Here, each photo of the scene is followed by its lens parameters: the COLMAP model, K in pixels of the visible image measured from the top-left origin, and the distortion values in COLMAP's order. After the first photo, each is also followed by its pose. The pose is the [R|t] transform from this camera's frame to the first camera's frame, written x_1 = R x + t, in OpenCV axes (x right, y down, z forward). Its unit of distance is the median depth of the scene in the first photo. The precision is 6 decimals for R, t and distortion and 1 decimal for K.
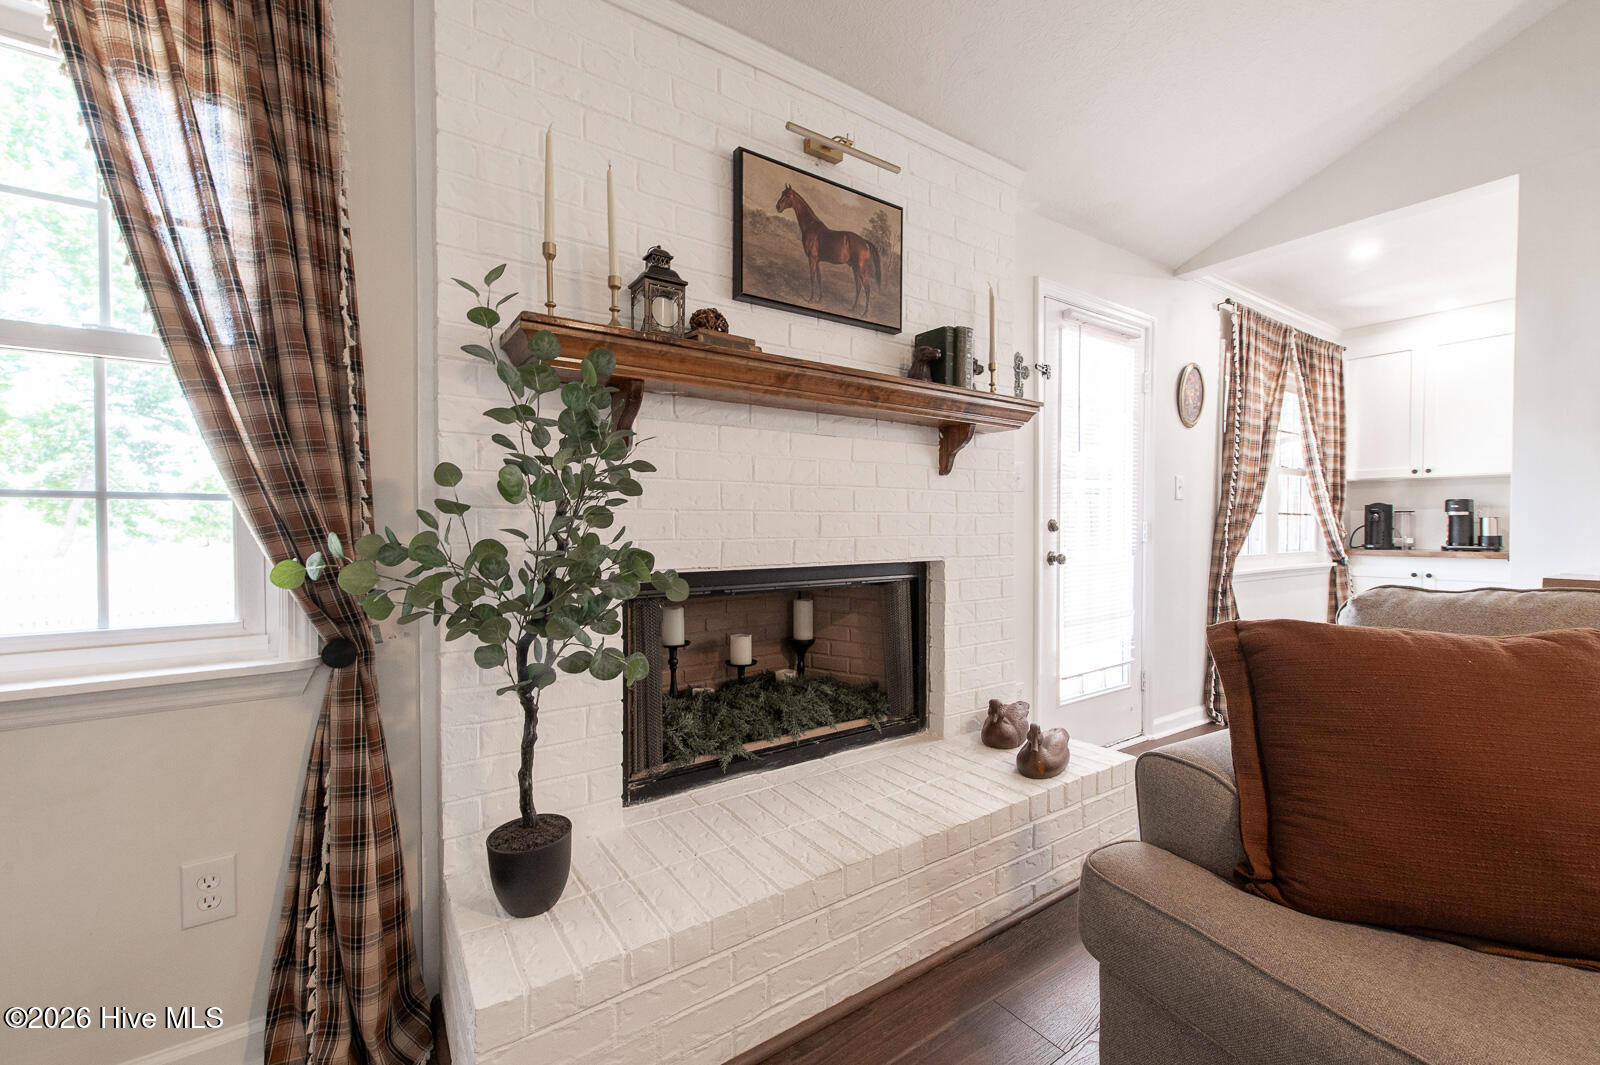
lens RADIAL K [[640.4, 0, 793.9], [0, 640.4, 535.8], [0, 0, 1]] dist [0.003615, 0.001169]
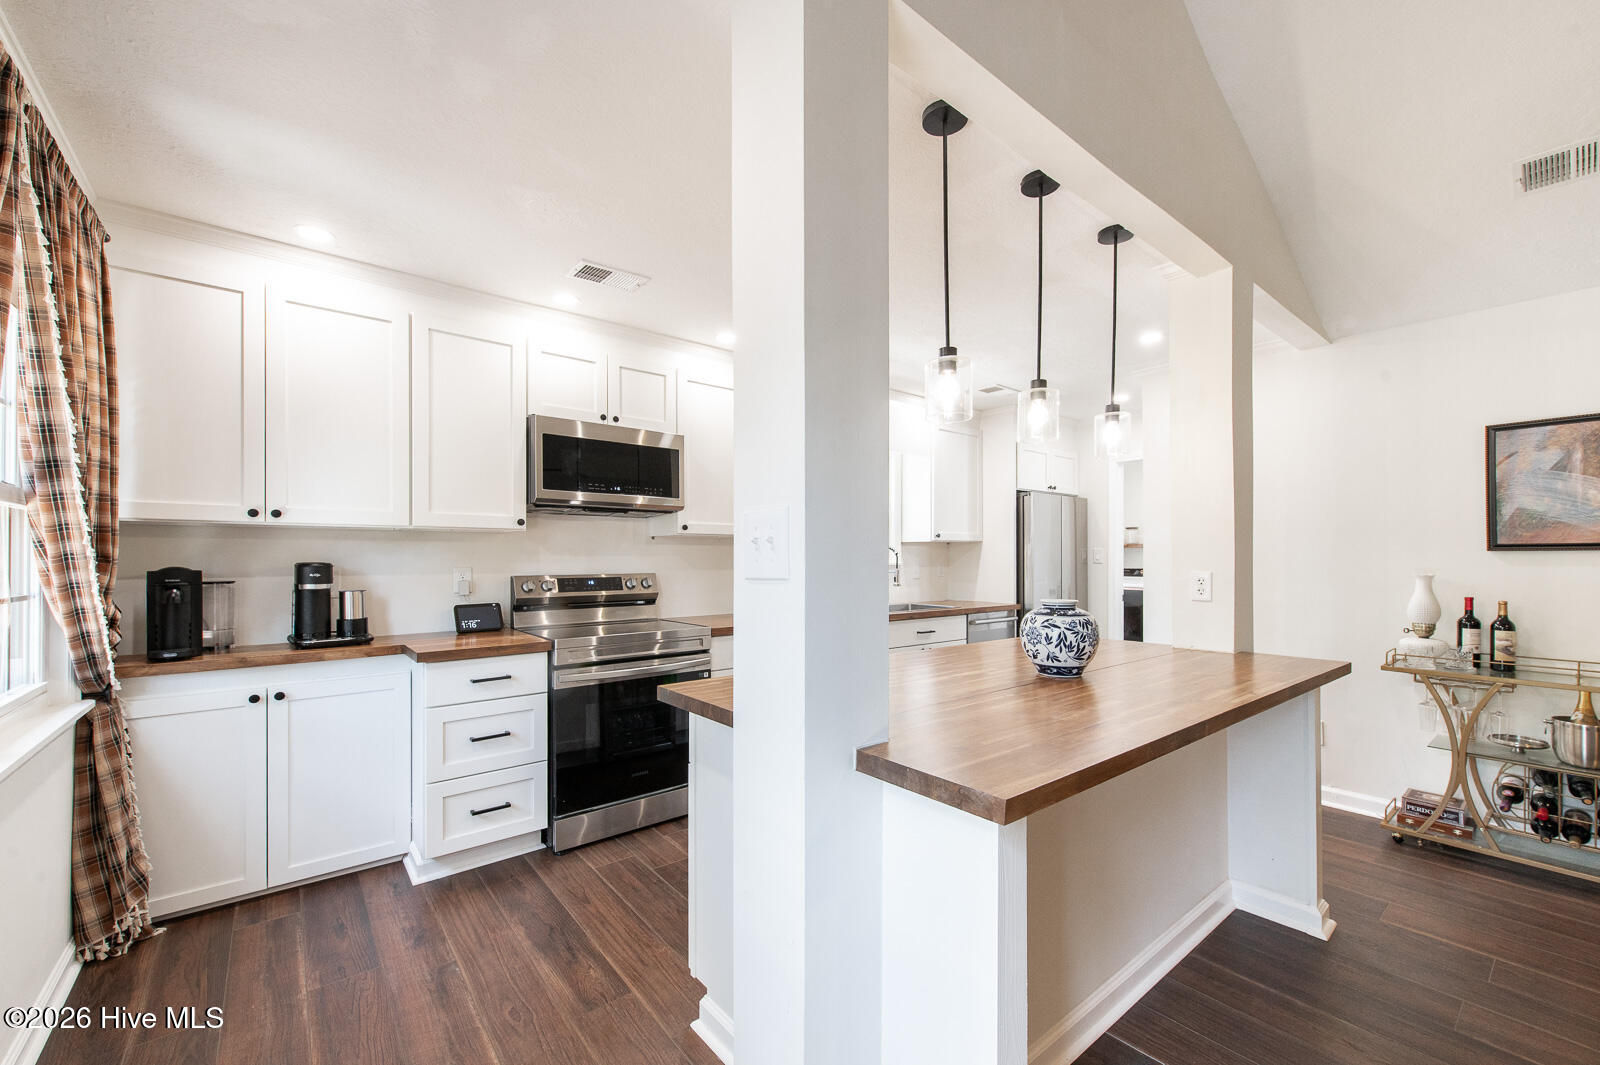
lens RADIAL K [[640.4, 0, 812.3], [0, 640.4, 553.2], [0, 0, 1]] dist [0.003615, 0.001169]
pose [[-0.104030, 0.010203, 0.994522, 0.713783], [0.012929, 0.999877, -0.008906, -0.106516], [-0.994490, 0.011932, -0.104149, 1.142641]]
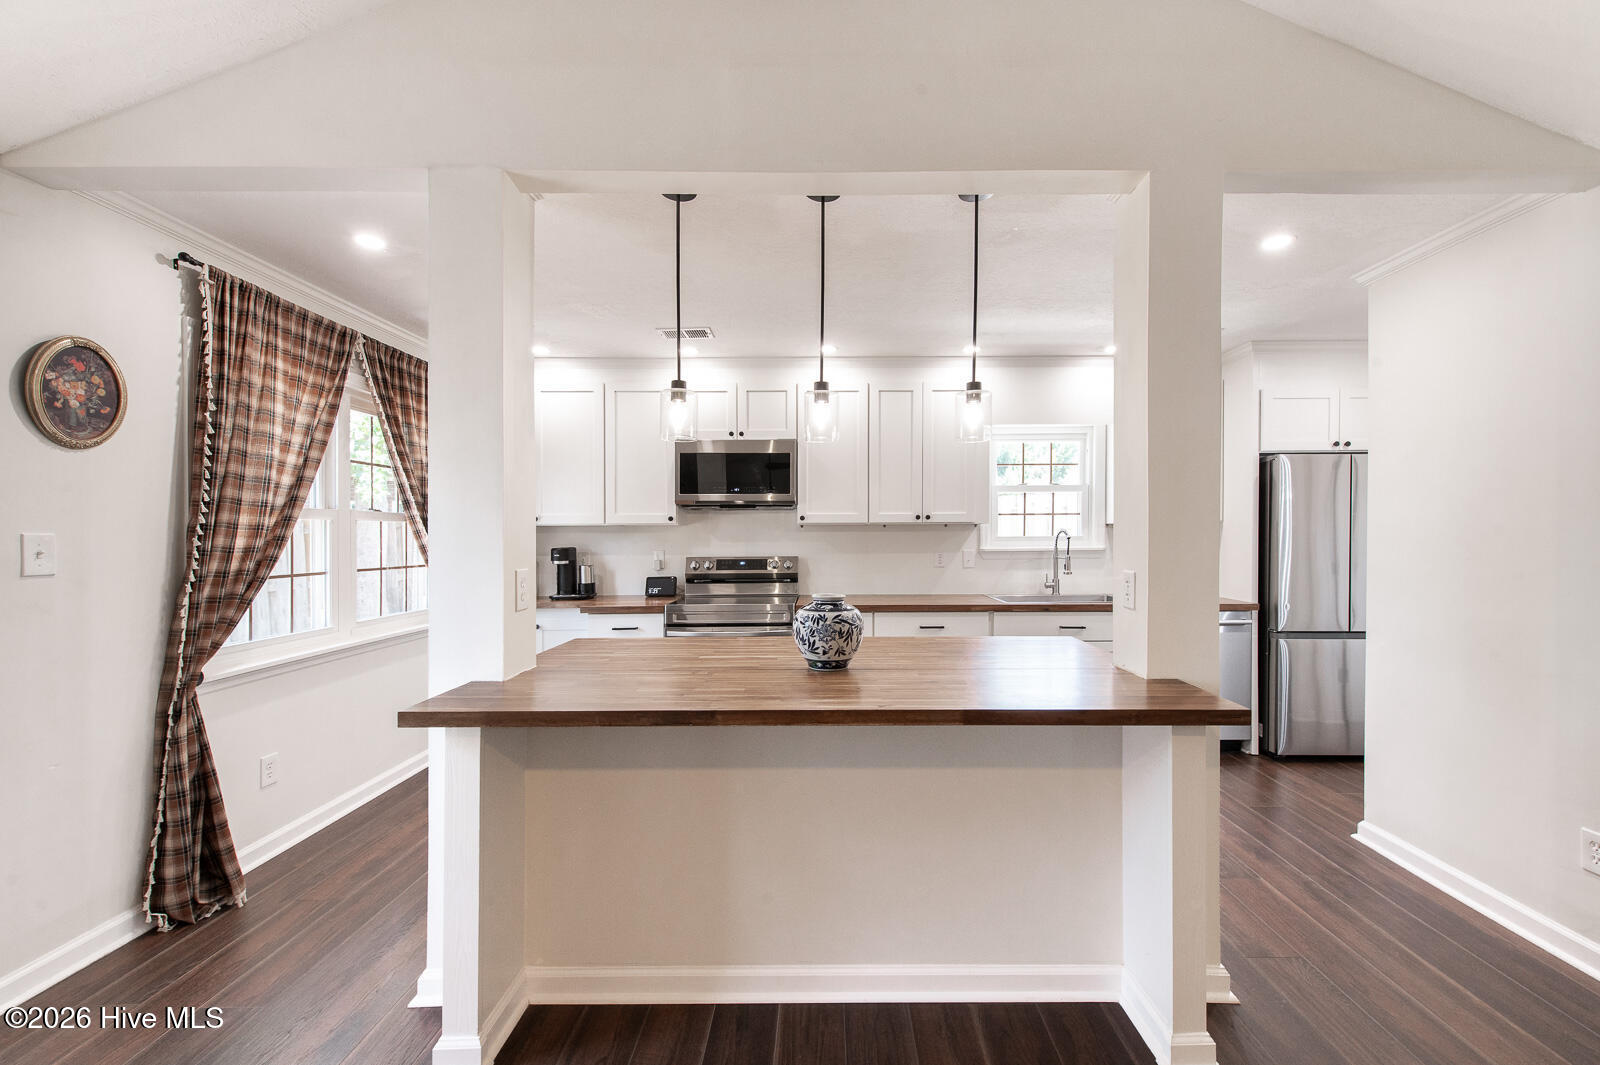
lens RADIAL K [[640.4, 0, 834.8], [0, 640.4, 535.6], [0, 0, 1]] dist [0.003615, 0.001169]
pose [[0.541548, -0.002750, 0.840665, 0.811281], [0.013916, 0.999887, -0.005694, -0.125373], [-0.840554, 0.014782, 0.541525, 0.183250]]
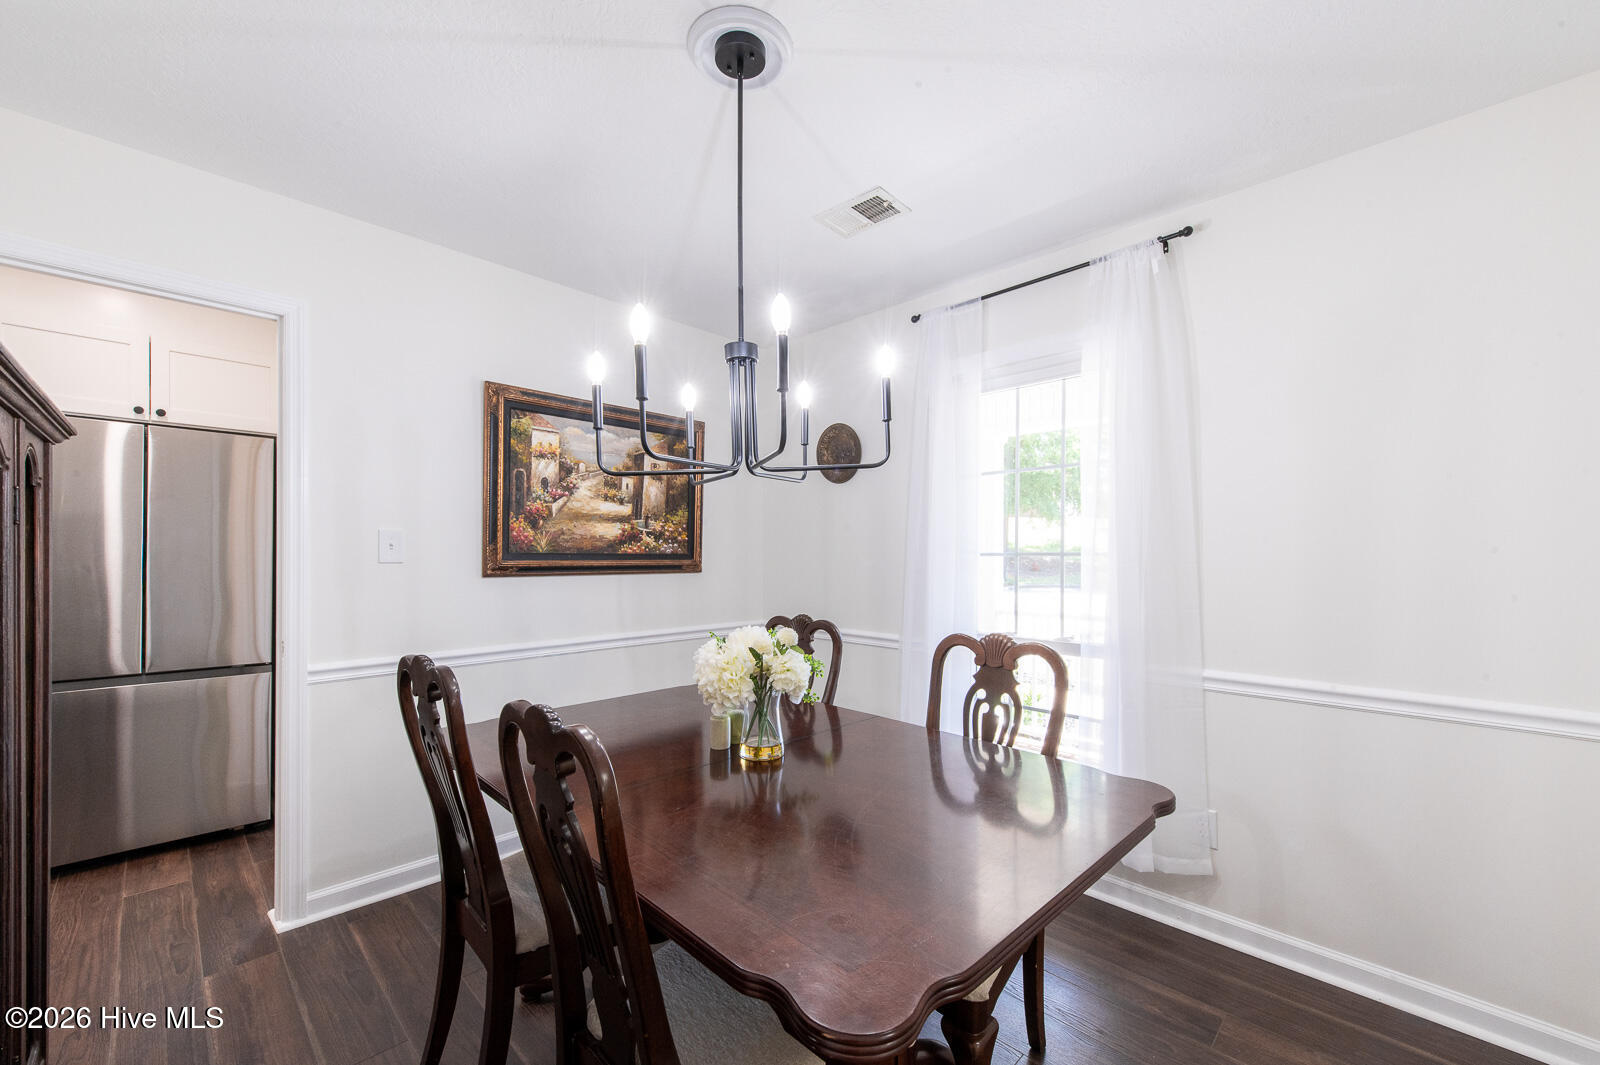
lens RADIAL K [[640.4, 0, 800.3], [0, 640.4, 540.3], [0, 0, 1]] dist [0.003615, 0.001169]
pose [[-0.180602, 0.011390, 0.983490, 1.575854], [0.011430, 0.999890, -0.009482, -0.085417], [-0.983490, 0.009528, -0.180713, -1.083279]]
